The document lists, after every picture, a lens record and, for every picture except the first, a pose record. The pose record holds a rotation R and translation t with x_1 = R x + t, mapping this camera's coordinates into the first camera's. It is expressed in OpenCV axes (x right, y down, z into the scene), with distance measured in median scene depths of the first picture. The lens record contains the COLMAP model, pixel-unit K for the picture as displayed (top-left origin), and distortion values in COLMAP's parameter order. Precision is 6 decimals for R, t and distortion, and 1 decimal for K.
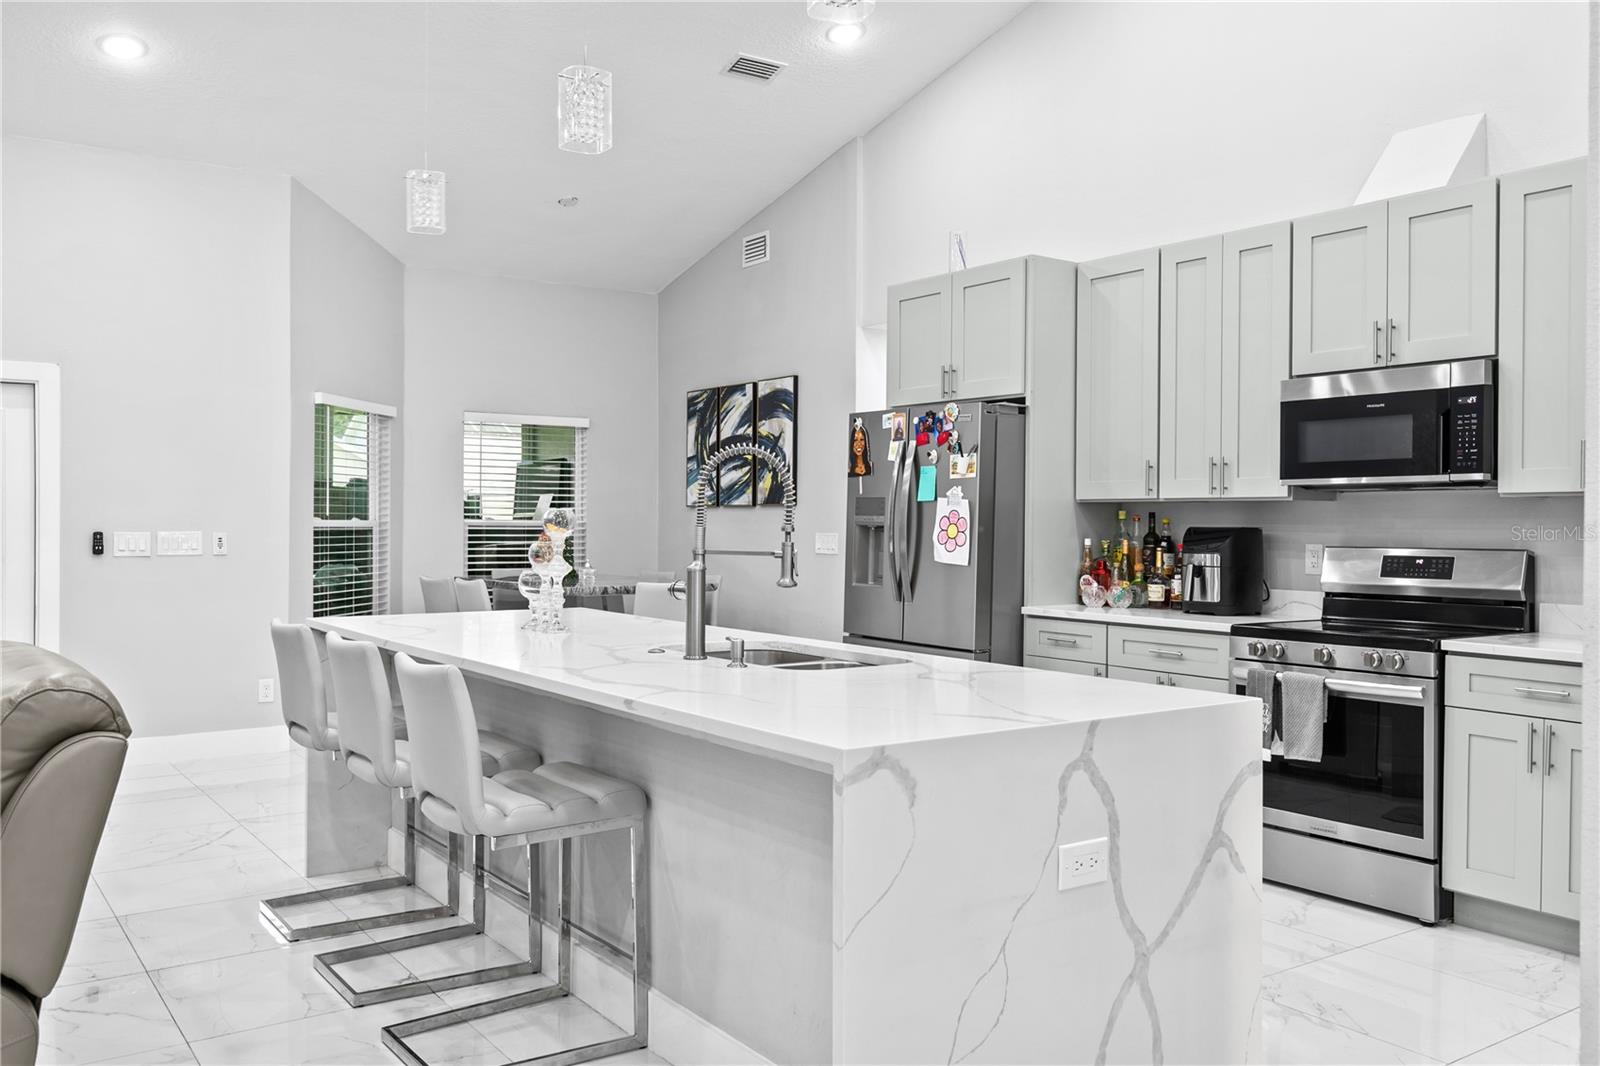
lens RADIAL K [[1299.3, 0, 794.6], [0, 1299.3, 523.6], [0, 0, 1]] dist [0.008518, 0.013950]
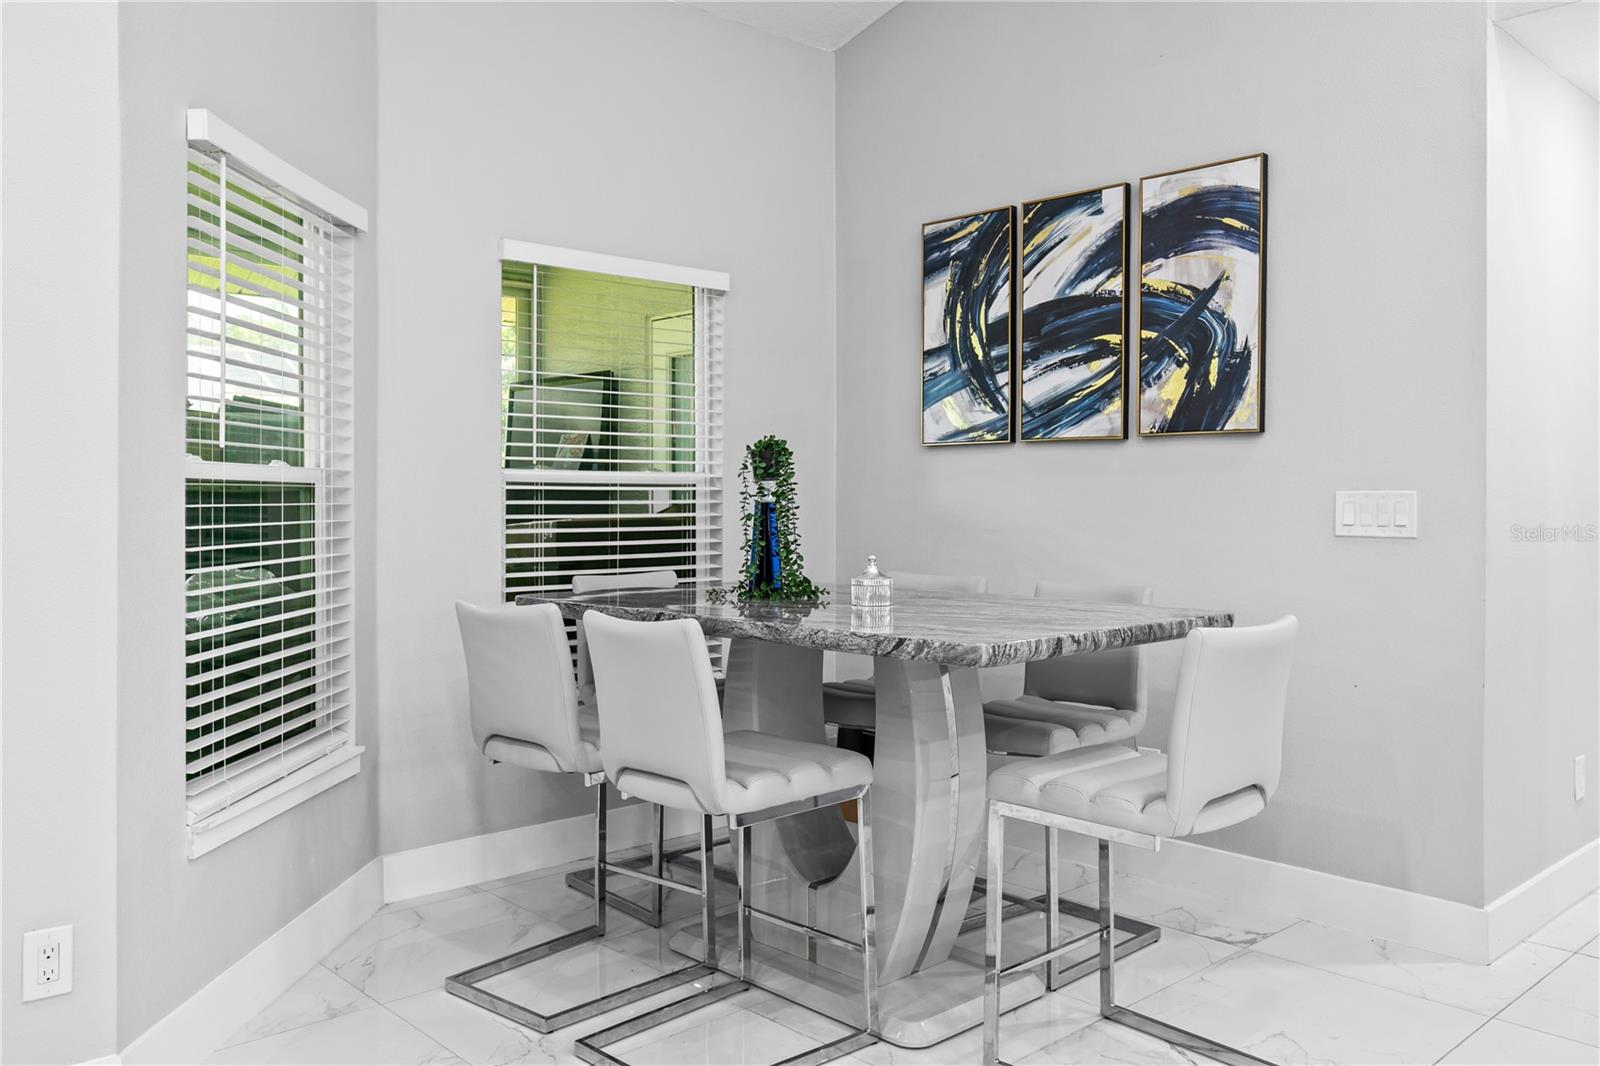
lens RADIAL K [[1299.3, 0, 819.4], [0, 1299.3, 498.8], [0, 0, 1]] dist [0.008518, 0.013950]
pose [[0.989225, -0.005091, 0.146317, -0.304058], [0.005020, 0.999987, 0.000852, 0.011455], [-0.146320, -0.000108, 0.989237, 0.751515]]
